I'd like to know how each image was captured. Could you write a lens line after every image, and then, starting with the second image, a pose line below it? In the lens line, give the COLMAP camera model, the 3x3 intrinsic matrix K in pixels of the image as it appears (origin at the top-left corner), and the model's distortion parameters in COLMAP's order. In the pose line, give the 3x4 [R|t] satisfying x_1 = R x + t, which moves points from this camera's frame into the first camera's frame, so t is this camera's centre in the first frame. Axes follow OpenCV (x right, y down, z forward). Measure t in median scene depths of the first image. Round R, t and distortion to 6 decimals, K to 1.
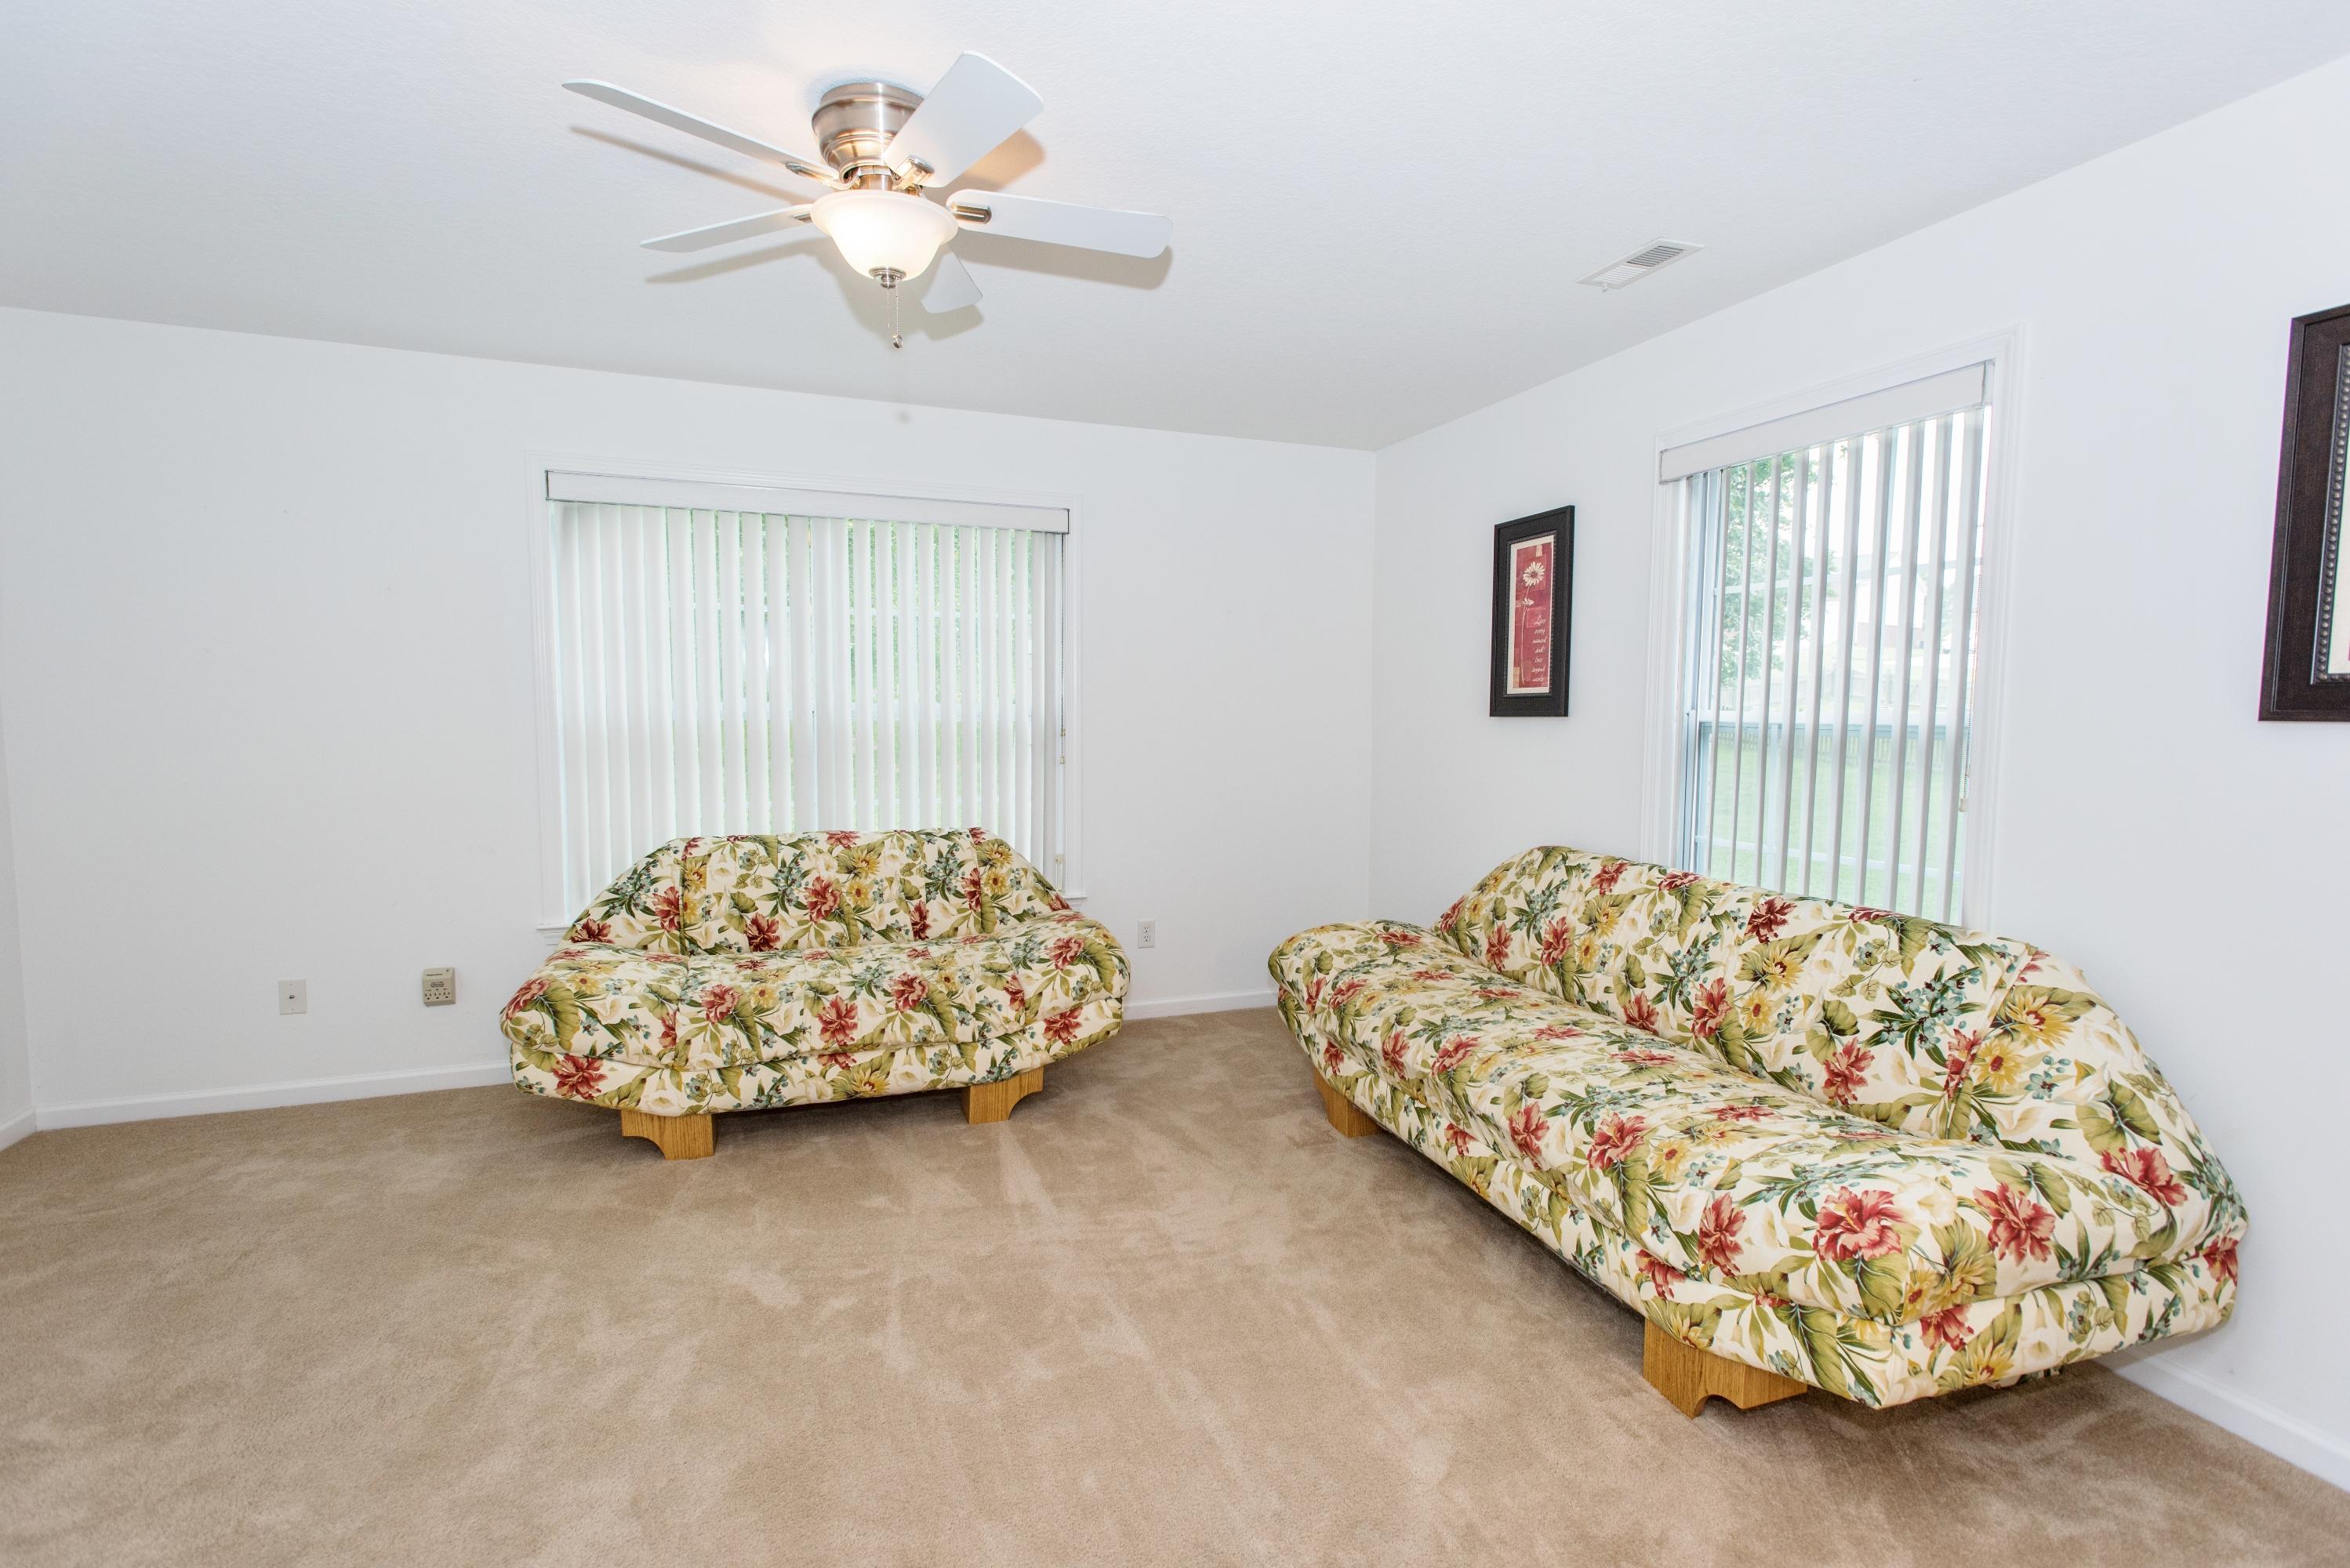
lens RADIAL K [[1116.8, 0, 1175.0], [0, 1116.8, 784.0], [0, 0, 1]] dist [0.003958, -0.000150]
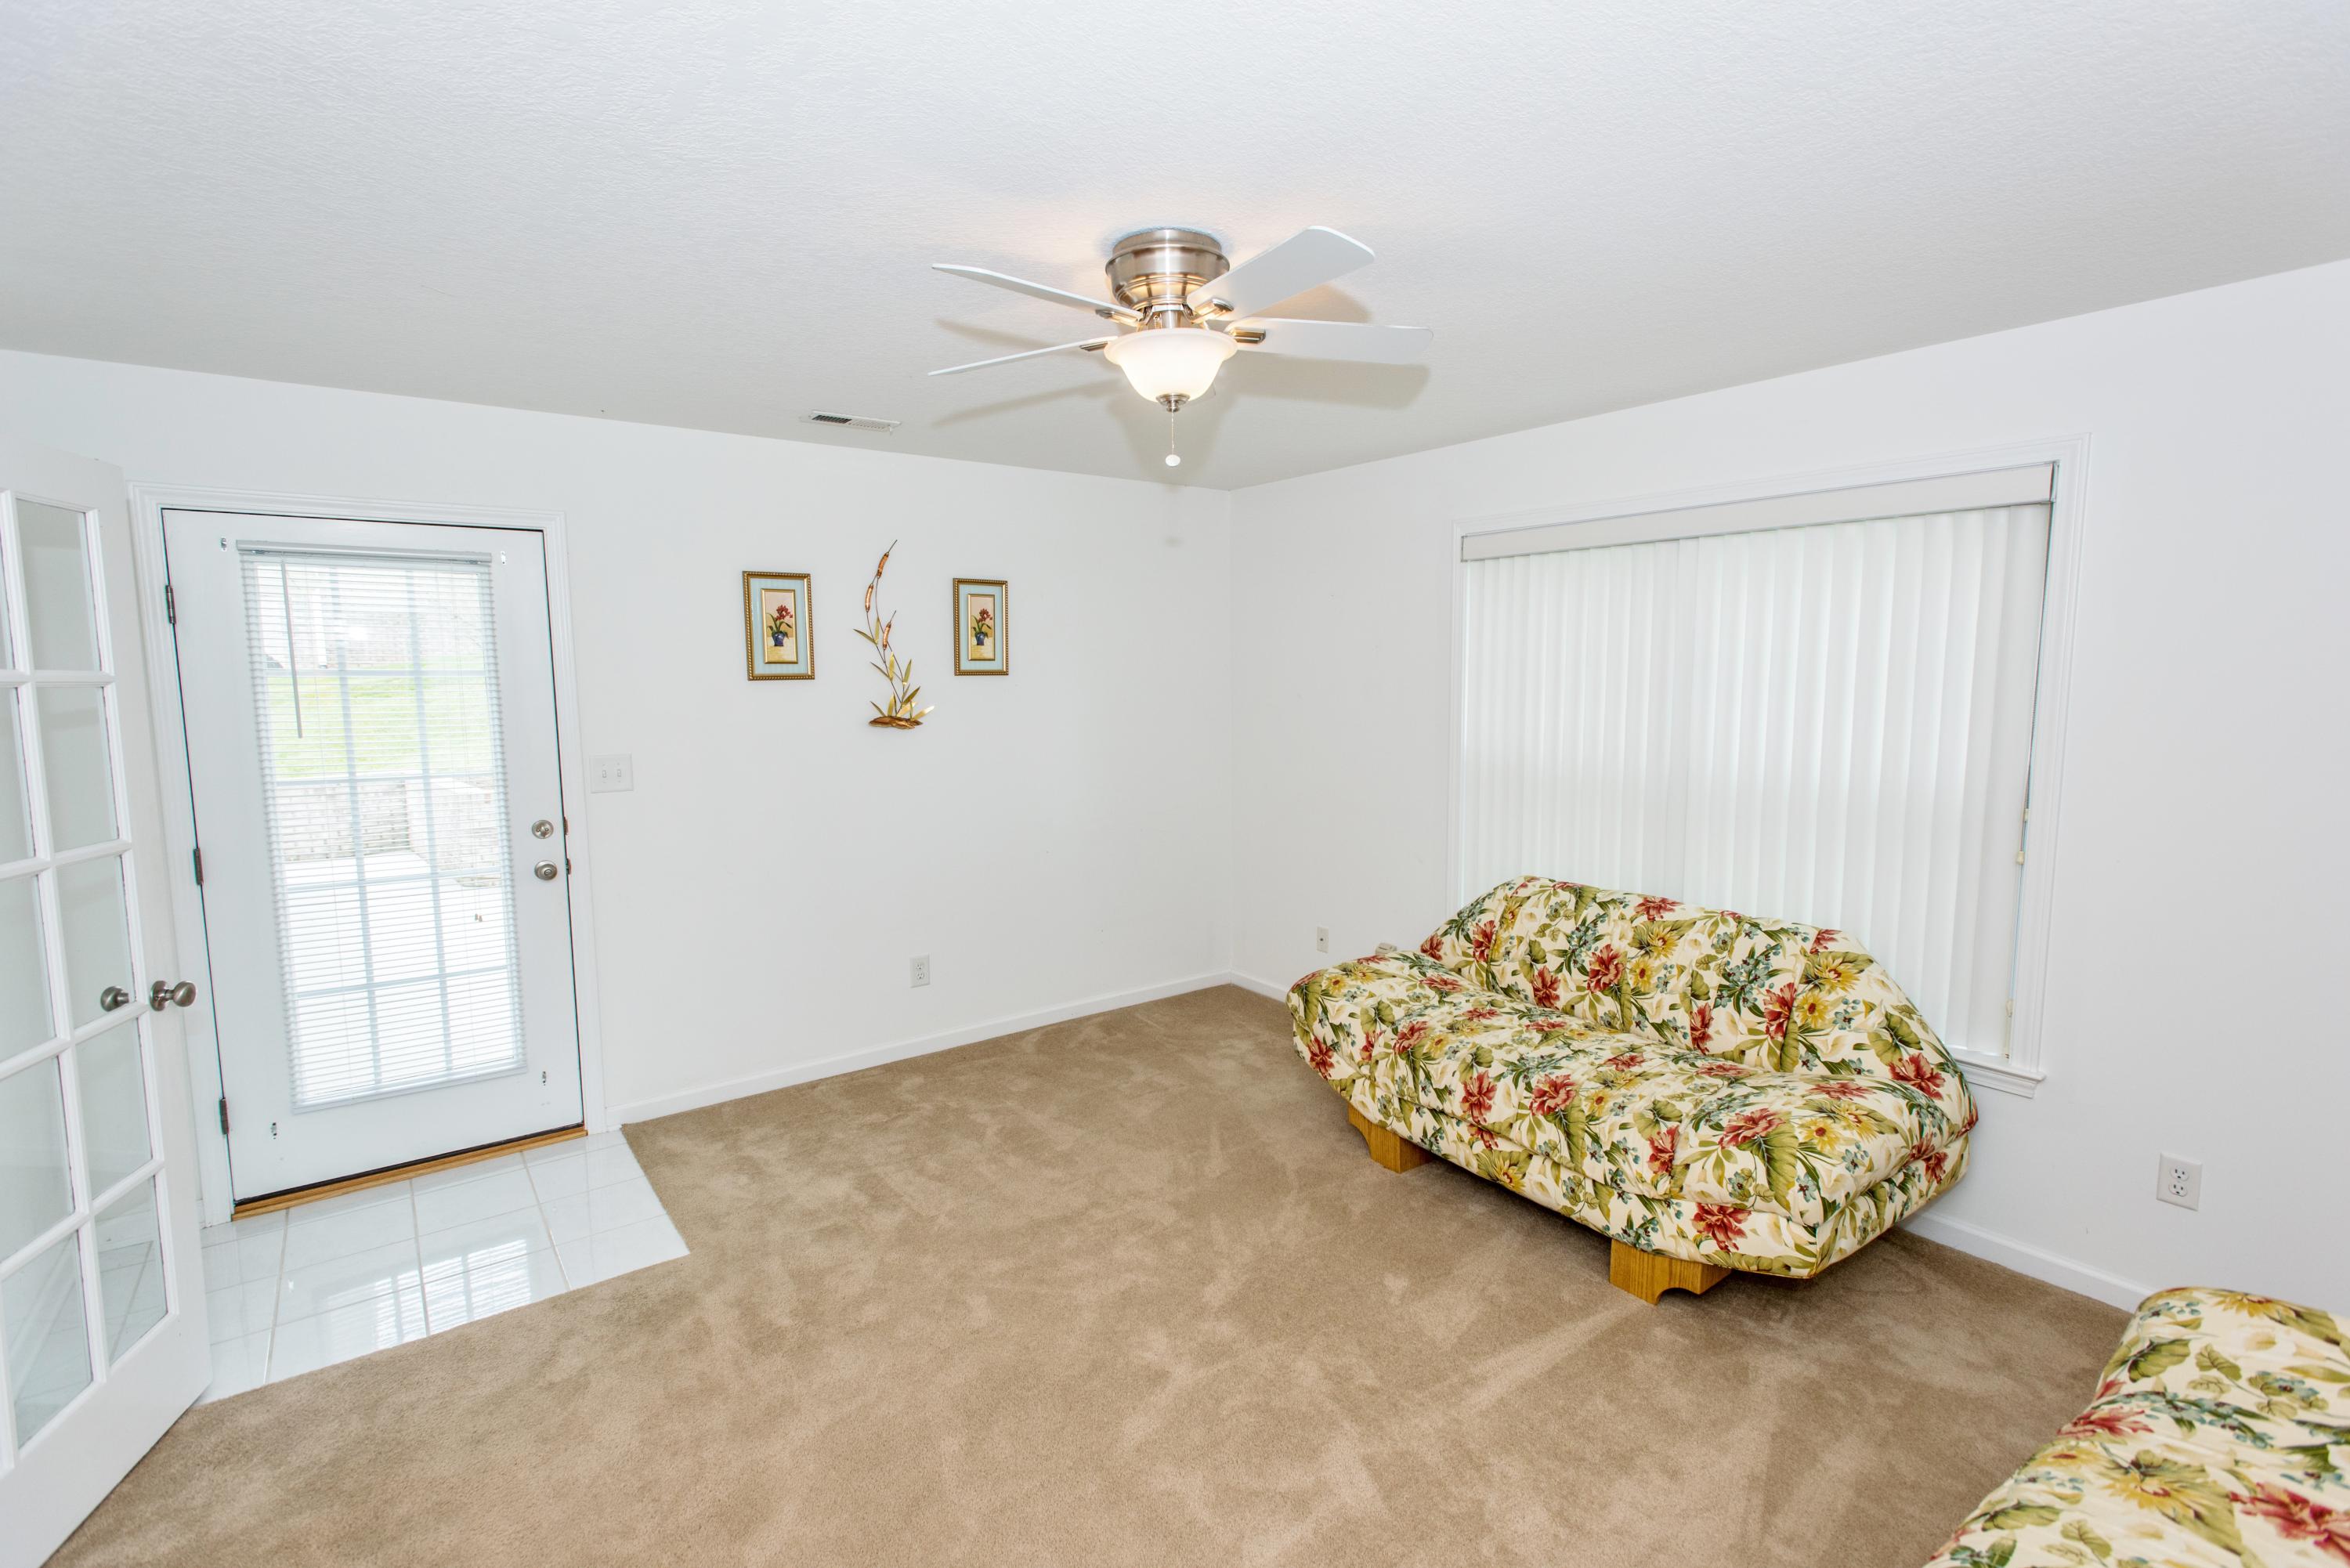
lens RADIAL K [[1098.7, 0, 1180.6], [0, 1098.7, 803.8], [0, 0, 1]] dist [0.019385, 0.000033]
pose [[0.266547, 0.112505, -0.957233, 0.469705], [-0.064379, 0.993024, 0.098785, -0.104728], [0.961669, 0.035294, 0.271931, 0.458825]]
